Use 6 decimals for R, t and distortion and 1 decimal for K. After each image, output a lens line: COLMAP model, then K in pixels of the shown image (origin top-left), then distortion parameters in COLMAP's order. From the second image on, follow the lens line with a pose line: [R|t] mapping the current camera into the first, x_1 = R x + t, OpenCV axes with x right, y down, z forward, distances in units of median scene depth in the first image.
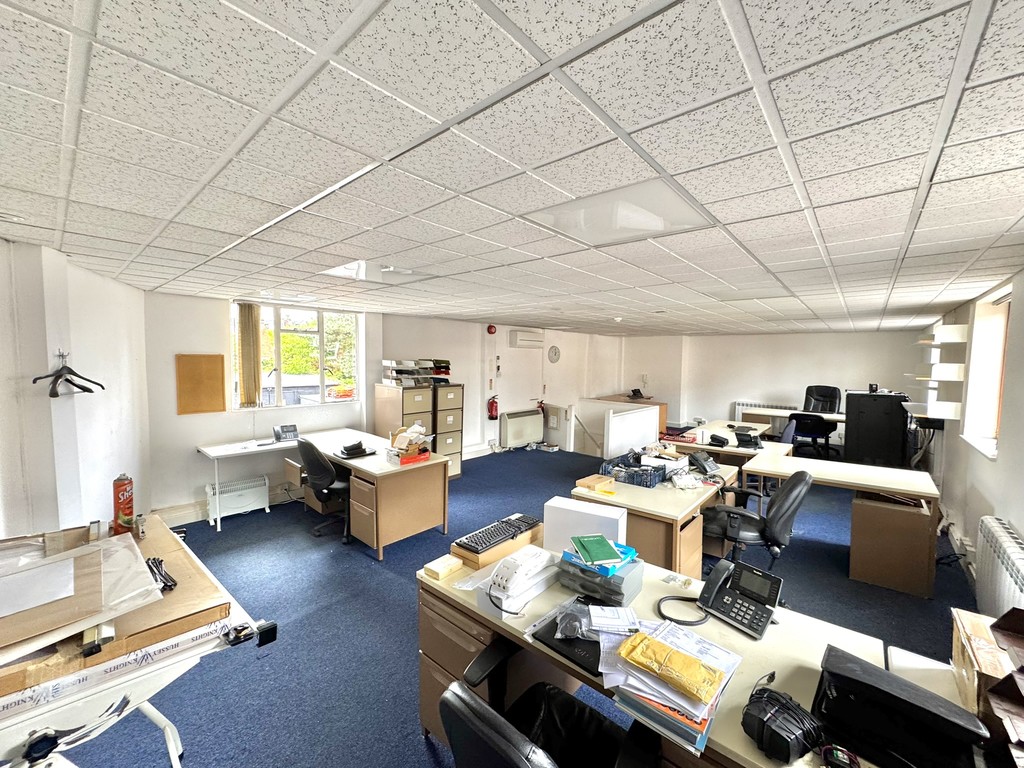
lens RADIAL K [[408.2, 0, 511.3], [0, 408.2, 382.8], [0, 0, 1]] dist [-0.000527, -0.000741]
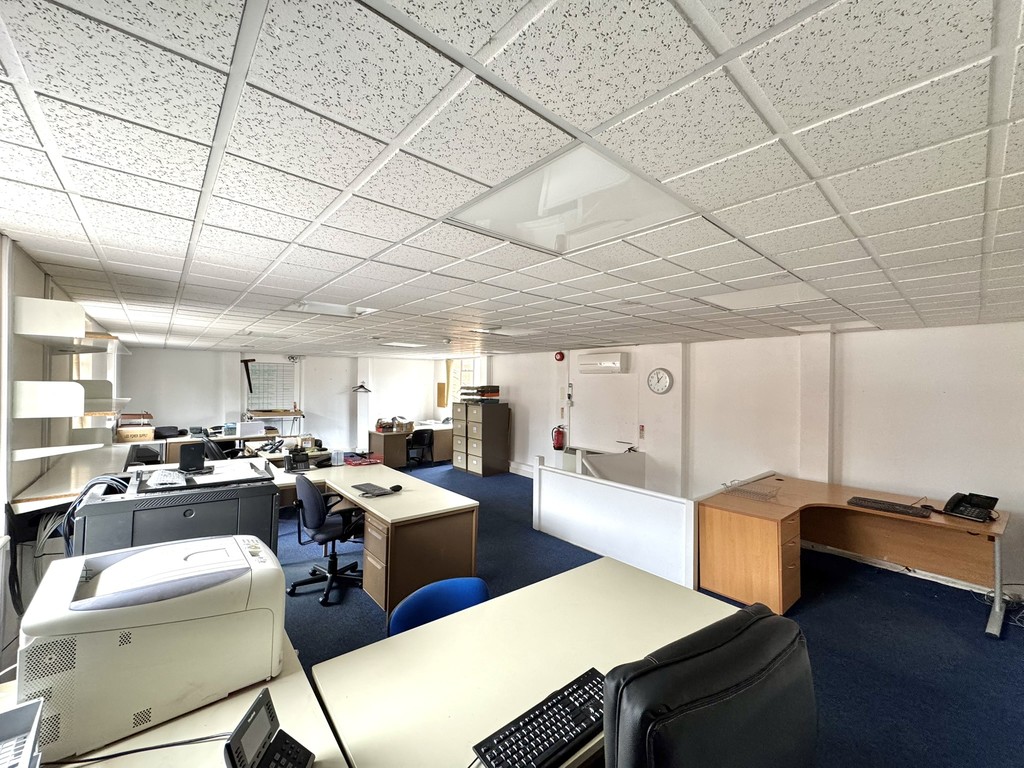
lens RADIAL K [[408.2, 0, 513.3], [0, 408.2, 385.0], [0, 0, 1]] dist [-0.000527, -0.000741]
pose [[-0.130820, -0.010646, -0.991349, 0.918594], [-0.078610, 0.996905, -0.000332, -0.052826], [0.988285, 0.077886, -0.131252, 1.010318]]
